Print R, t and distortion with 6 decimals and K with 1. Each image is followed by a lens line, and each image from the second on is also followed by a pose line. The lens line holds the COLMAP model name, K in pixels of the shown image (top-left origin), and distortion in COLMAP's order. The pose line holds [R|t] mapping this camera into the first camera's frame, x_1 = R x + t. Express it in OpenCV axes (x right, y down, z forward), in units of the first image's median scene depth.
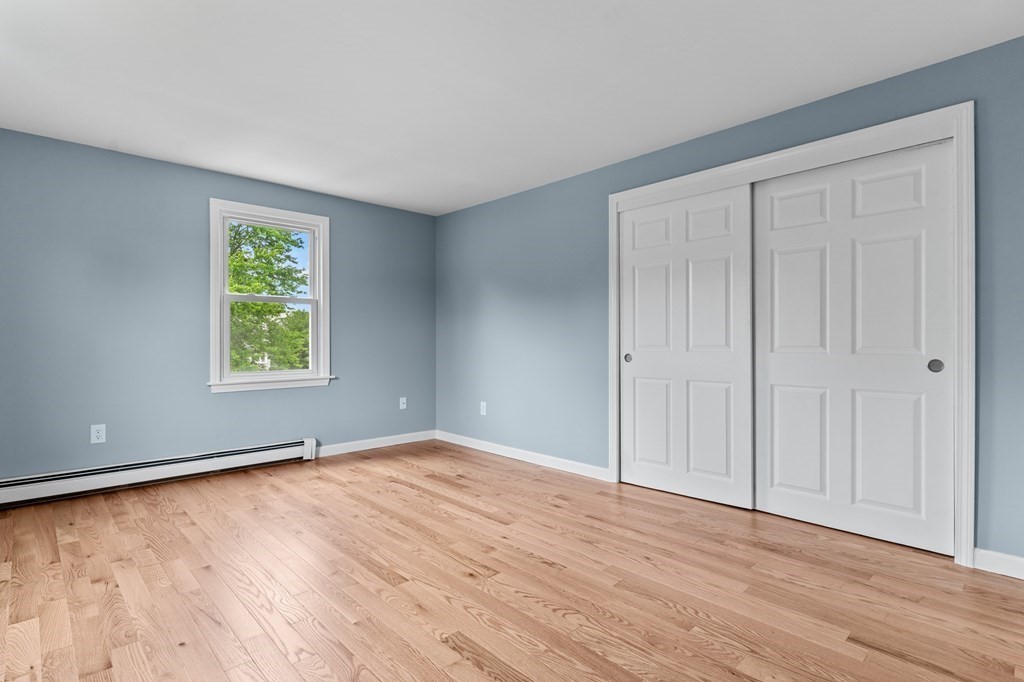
lens RADIAL K [[507.5, 0, 512.0], [0, 507.5, 341.0], [0, 0, 1]] dist [0.002869, 0.000976]
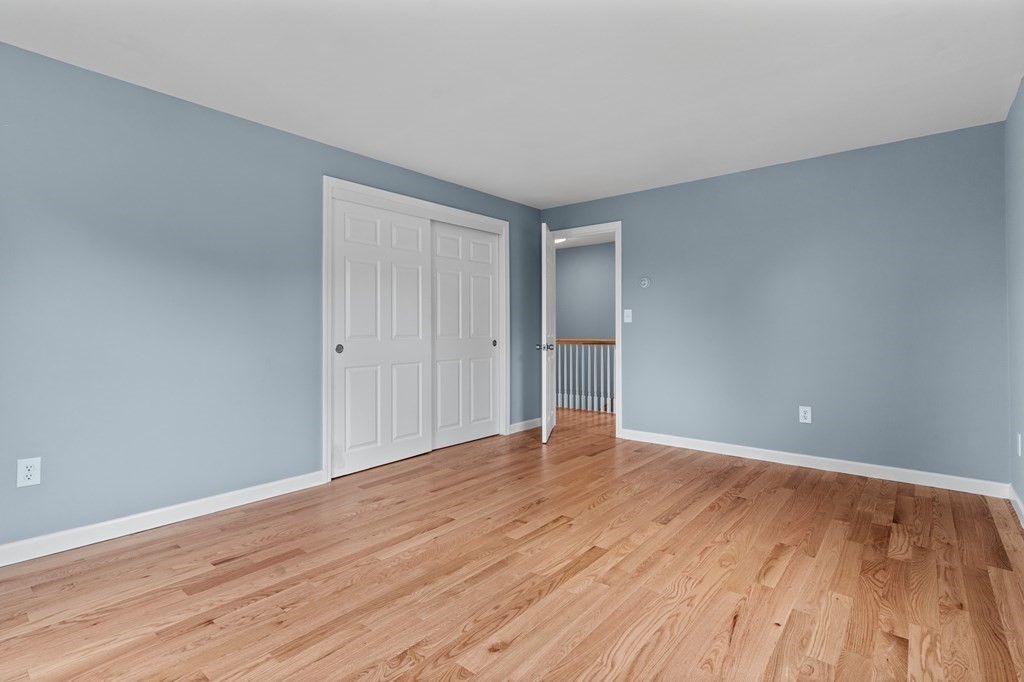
lens RADIAL K [[490.7, 0, 502.6], [0, 490.7, 323.2], [0, 0, 1]] dist [0.000213, 0.000105]
pose [[-0.108148, 0.017680, 0.993978, -0.849095], [0.005242, 0.999838, -0.017214, 0.001999], [-0.994121, 0.003349, -0.108223, 0.889585]]
